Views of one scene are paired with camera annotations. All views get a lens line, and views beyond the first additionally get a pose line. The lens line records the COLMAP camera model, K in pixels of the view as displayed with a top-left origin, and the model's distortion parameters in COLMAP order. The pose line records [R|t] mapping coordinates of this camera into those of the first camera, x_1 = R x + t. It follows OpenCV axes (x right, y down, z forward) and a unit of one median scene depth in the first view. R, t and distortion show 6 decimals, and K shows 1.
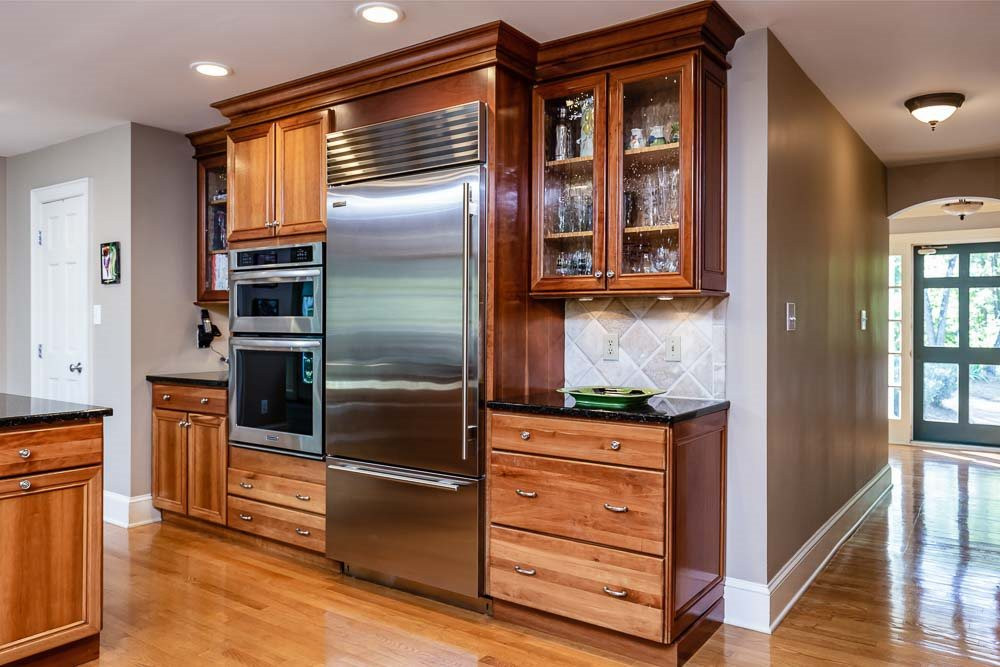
lens RADIAL K [[737.6, 0, 500.0], [0, 737.6, 333.5], [0, 0, 1]] dist [0.000187, 0.000552]
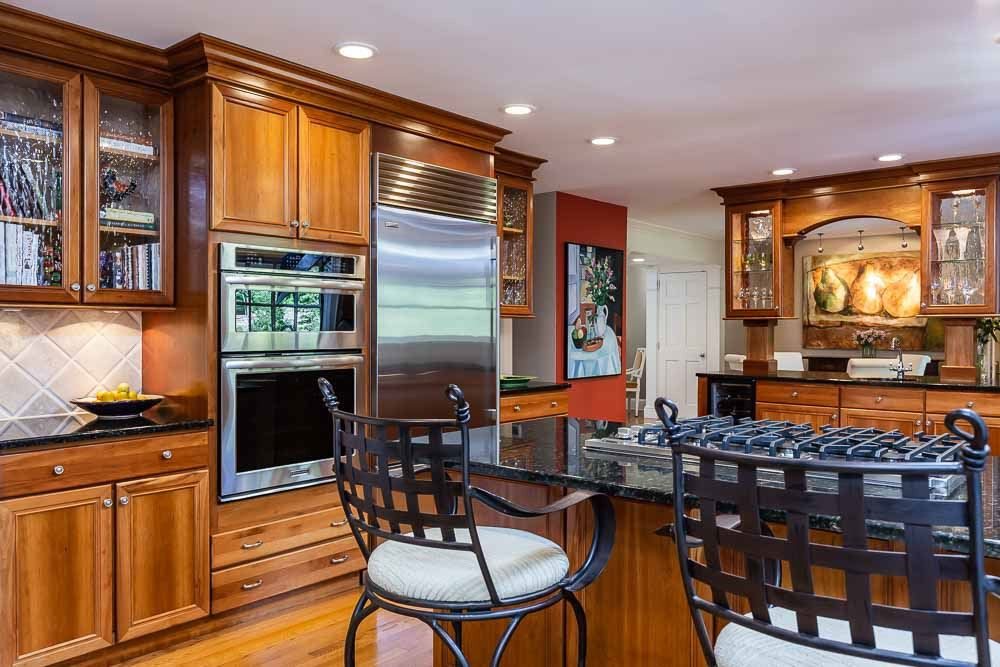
lens RADIAL K [[737.6, 0, 500.0], [0, 737.6, 333.5], [0, 0, 1]] dist [0.000187, 0.000552]
pose [[0.086047, -0.008941, 0.996251, -1.130646], [0.013593, 0.999877, 0.007799, -0.022940], [-0.996198, 0.012870, 0.086158, 0.679513]]
